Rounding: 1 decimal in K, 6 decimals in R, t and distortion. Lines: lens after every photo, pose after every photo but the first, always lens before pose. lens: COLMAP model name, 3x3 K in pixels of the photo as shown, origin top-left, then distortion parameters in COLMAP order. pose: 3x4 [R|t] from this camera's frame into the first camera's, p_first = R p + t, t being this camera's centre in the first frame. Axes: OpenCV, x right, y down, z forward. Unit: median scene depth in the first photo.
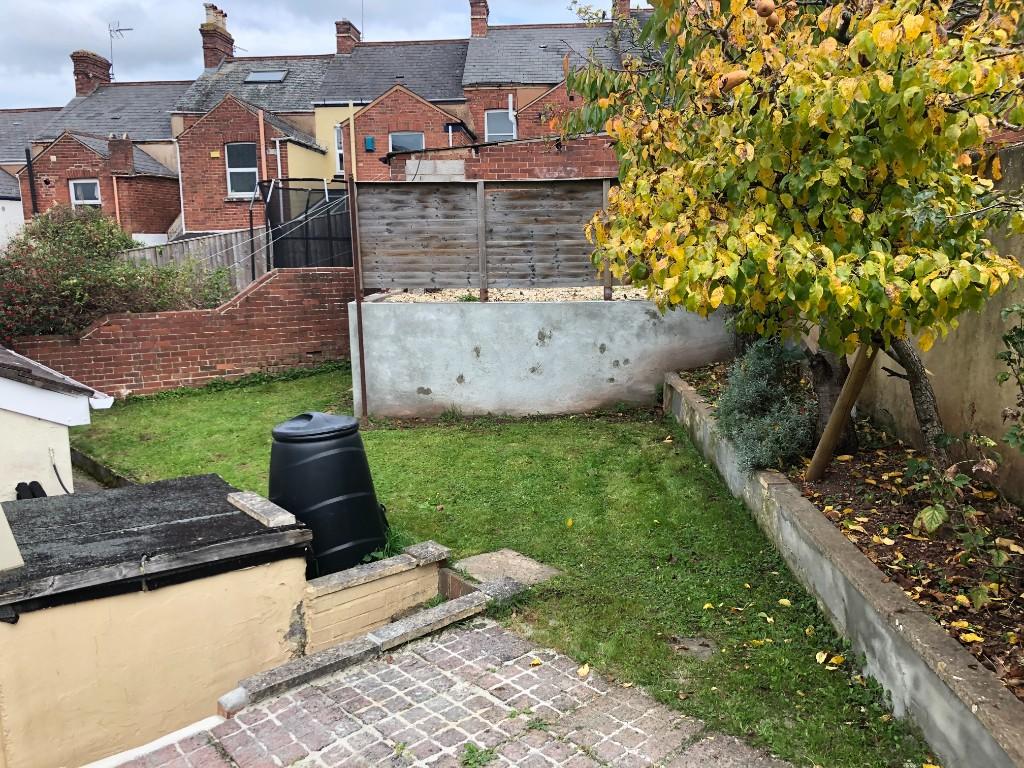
lens RADIAL K [[832.8, 0, 516.0], [0, 832.8, 373.7], [0, 0, 1]] dist [0.051702, -0.058441]
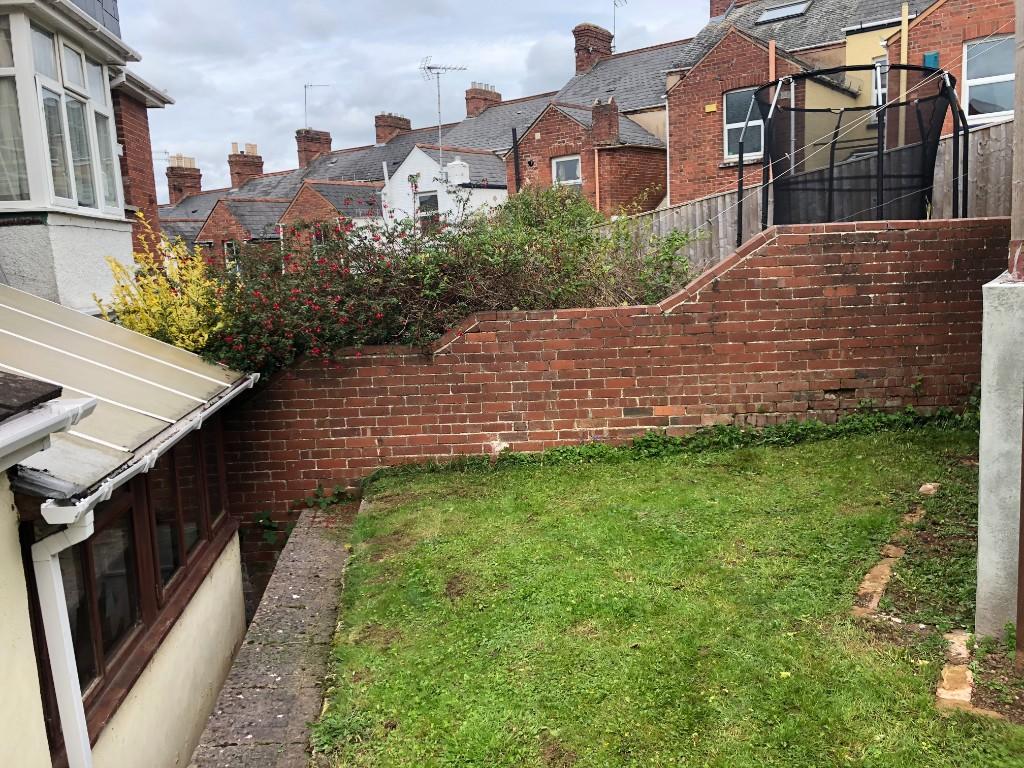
lens RADIAL K [[832.8, 0, 516.0], [0, 832.8, 373.7], [0, 0, 1]] dist [0.051702, -0.058441]
pose [[0.834880, 0.054242, -0.547753, -0.129787], [-0.052193, 0.998450, 0.019320, -0.035995], [0.547952, 0.012459, 0.836417, 0.474529]]
